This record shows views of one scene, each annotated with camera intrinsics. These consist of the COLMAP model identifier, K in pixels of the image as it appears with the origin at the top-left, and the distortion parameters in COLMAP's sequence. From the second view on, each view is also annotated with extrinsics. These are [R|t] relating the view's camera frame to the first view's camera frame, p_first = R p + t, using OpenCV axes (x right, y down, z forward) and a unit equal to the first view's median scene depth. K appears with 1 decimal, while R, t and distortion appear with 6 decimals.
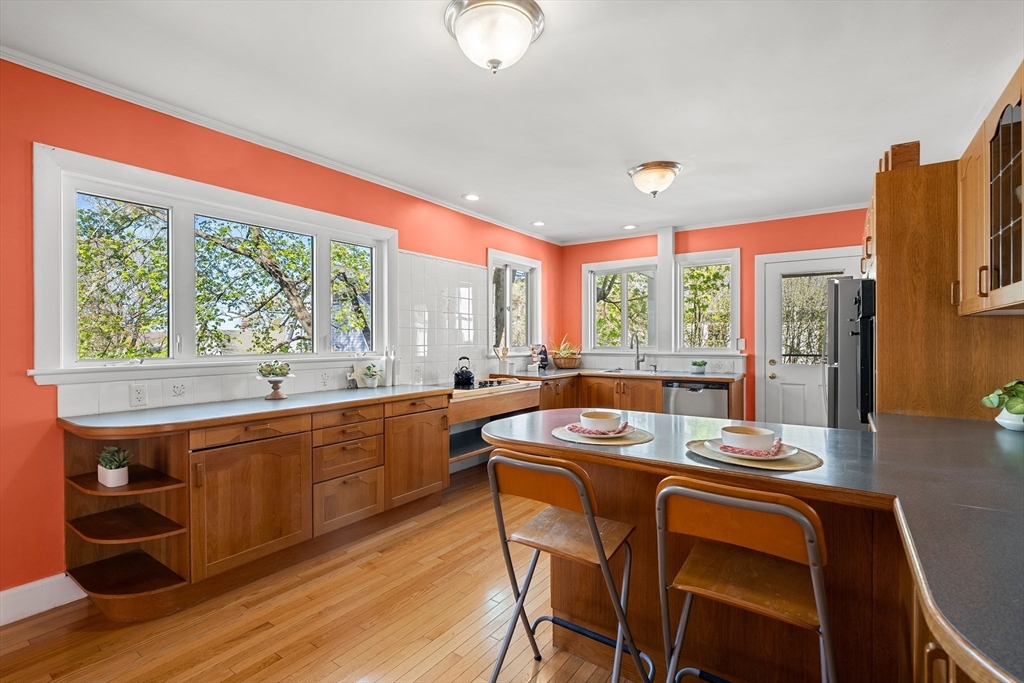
lens RADIAL K [[472.8, 0, 512.0], [0, 472.8, 341.5], [0, 0, 1]] dist [-0.001685, -0.000038]
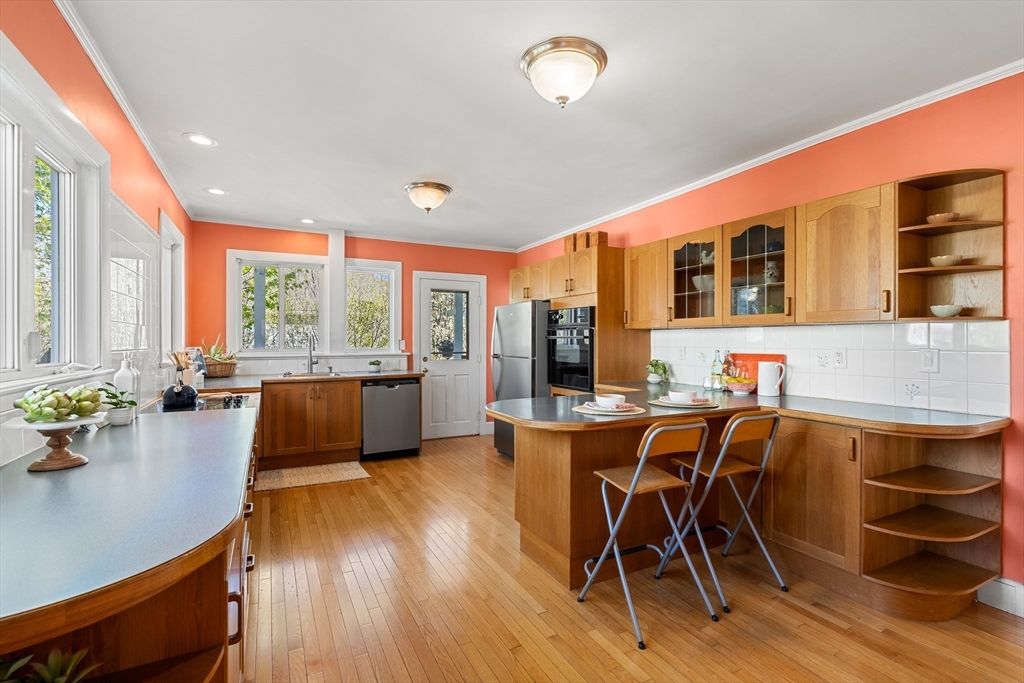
lens RADIAL K [[472.8, 0, 512.0], [0, 472.8, 341.5], [0, 0, 1]] dist [-0.001685, -0.000038]
pose [[0.456356, -0.001043, 0.889796, -0.430618], [0.003781, 0.999993, -0.000767, -0.000659], [-0.889789, 0.003715, 0.456357, 0.227504]]
